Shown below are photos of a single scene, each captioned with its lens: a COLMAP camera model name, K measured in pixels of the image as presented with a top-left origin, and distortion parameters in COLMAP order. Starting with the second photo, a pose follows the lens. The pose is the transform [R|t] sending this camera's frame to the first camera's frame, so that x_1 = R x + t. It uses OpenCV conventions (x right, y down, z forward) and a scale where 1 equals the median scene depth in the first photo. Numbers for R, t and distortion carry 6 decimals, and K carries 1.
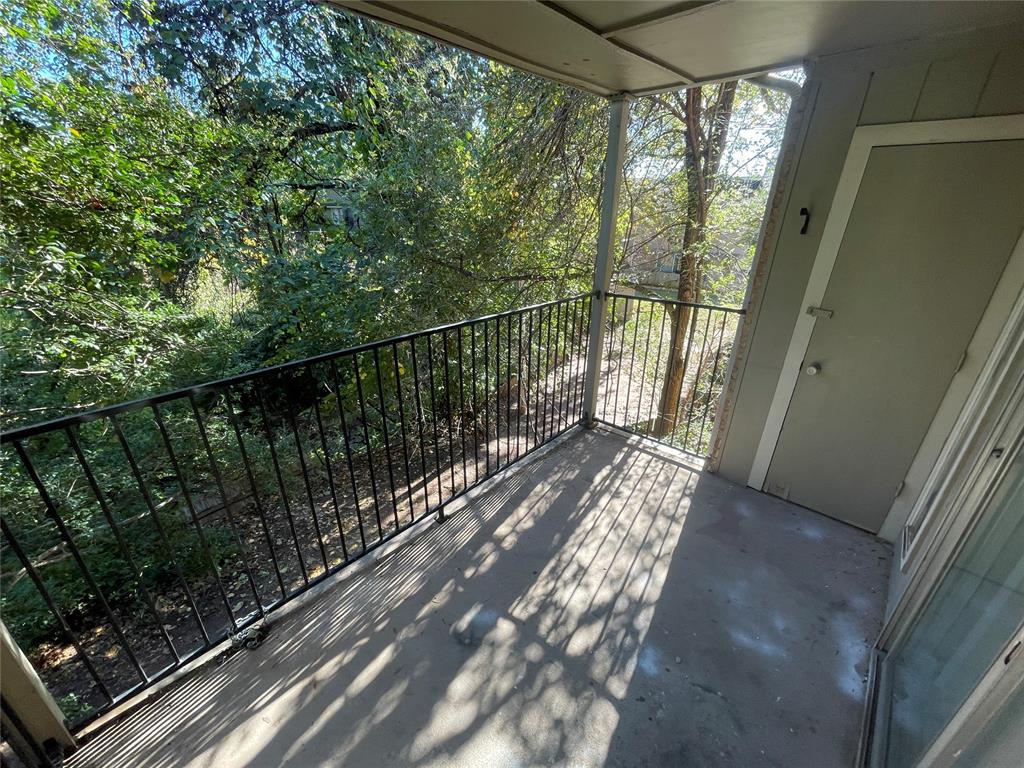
lens RADIAL K [[412.3, 0, 507.8], [0, 412.3, 385.8], [0, 0, 1]] dist [0.000085, 0.000096]
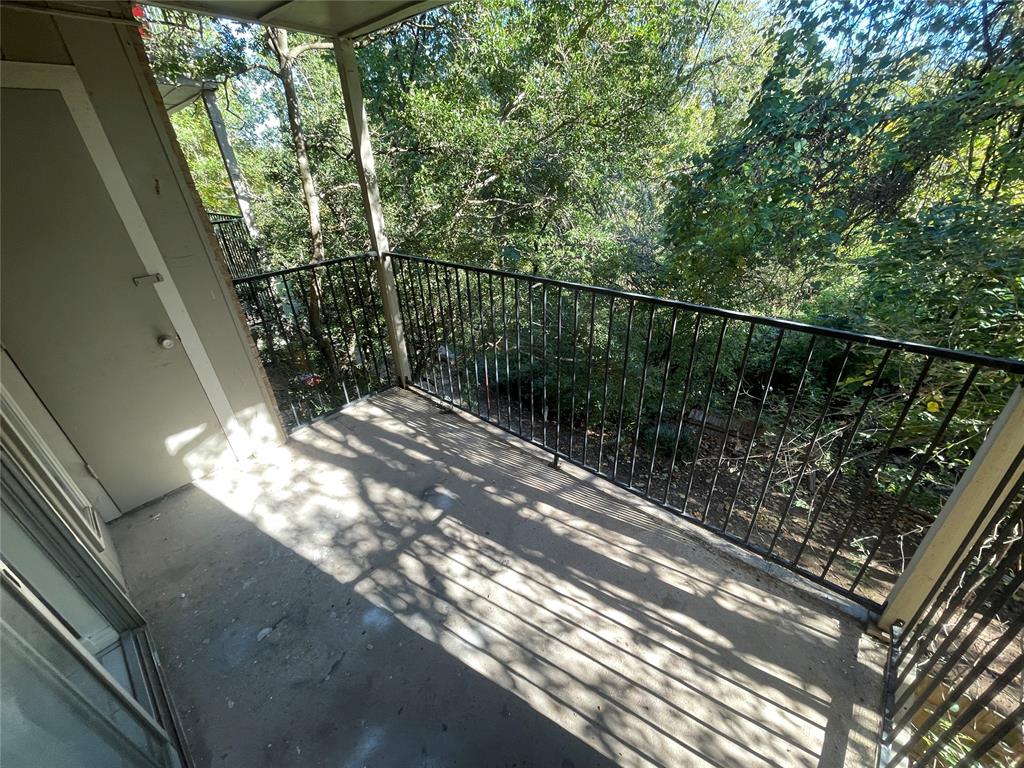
lens RADIAL K [[412.3, 0, 507.8], [0, 412.3, 385.8], [0, 0, 1]] dist [0.000085, 0.000096]
pose [[0.023252, 0.476182, -0.879039, 0.798491], [-0.361743, 0.823705, 0.436638, -0.310906], [0.931988, 0.307834, 0.191408, 0.753804]]
